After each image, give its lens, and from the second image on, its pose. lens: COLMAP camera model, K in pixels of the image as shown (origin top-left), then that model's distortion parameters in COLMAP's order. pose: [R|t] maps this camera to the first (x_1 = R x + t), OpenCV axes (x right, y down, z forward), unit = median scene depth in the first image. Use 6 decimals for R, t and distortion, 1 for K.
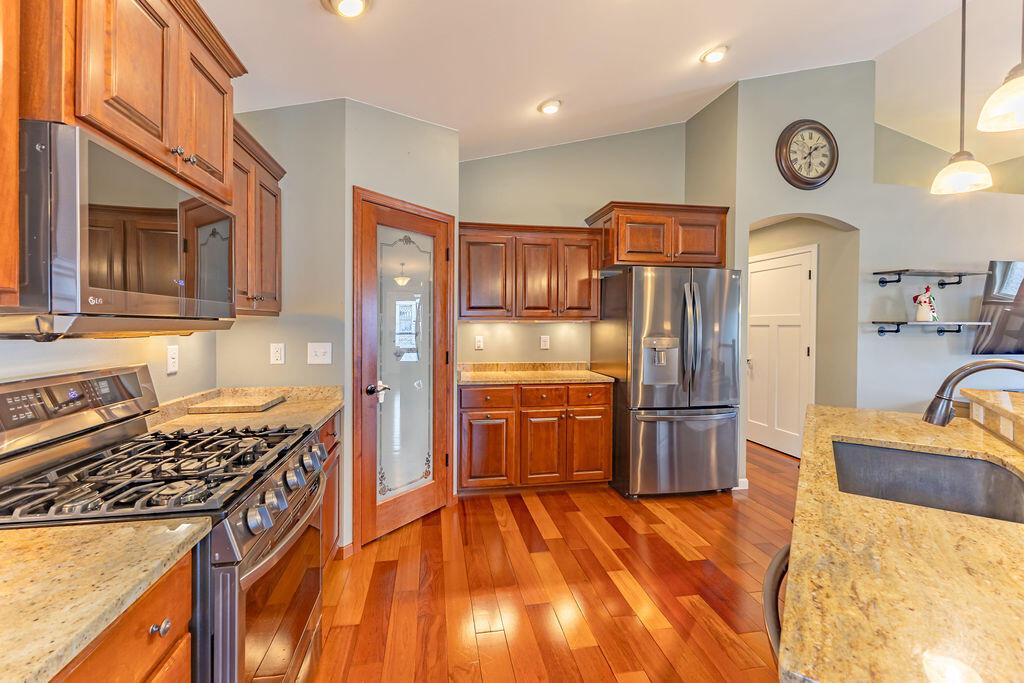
lens RADIAL K [[449.8, 0, 531.5], [0, 449.8, 330.0], [0, 0, 1]] dist [0.009629, -0.003371]
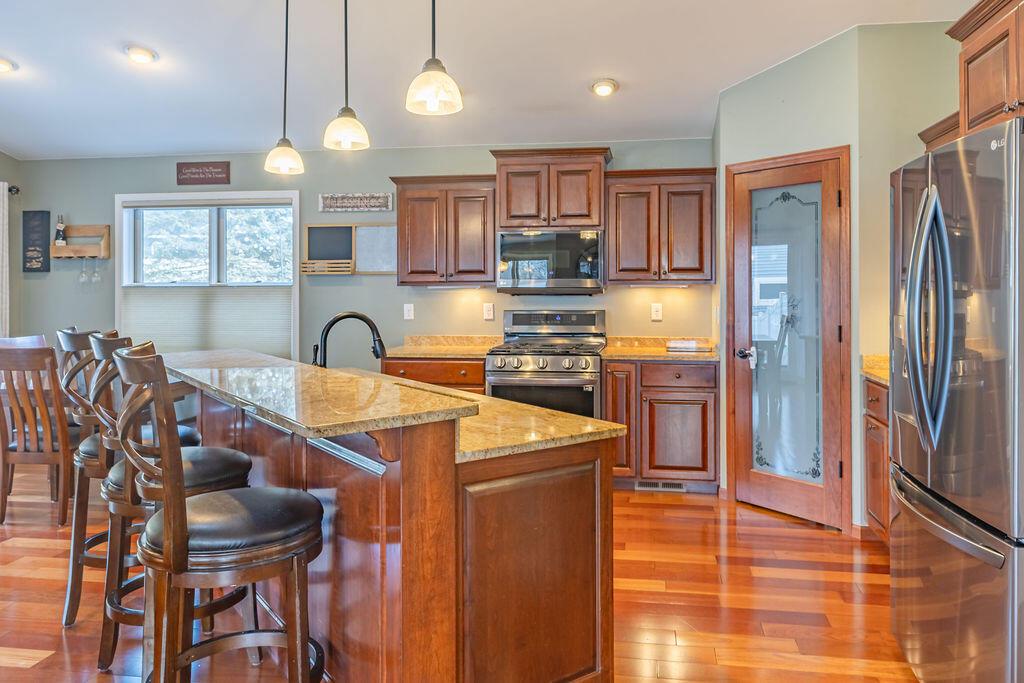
lens RADIAL K [[737.9, 0, 536.6], [0, 737.9, 287.3], [0, 0, 1]] dist [0.025676, -0.007461]
pose [[-0.343987, -0.011757, -0.938901, 1.174649], [-0.020172, 0.999783, -0.005129, -0.000682], [0.938758, 0.017176, -0.344150, 0.950672]]
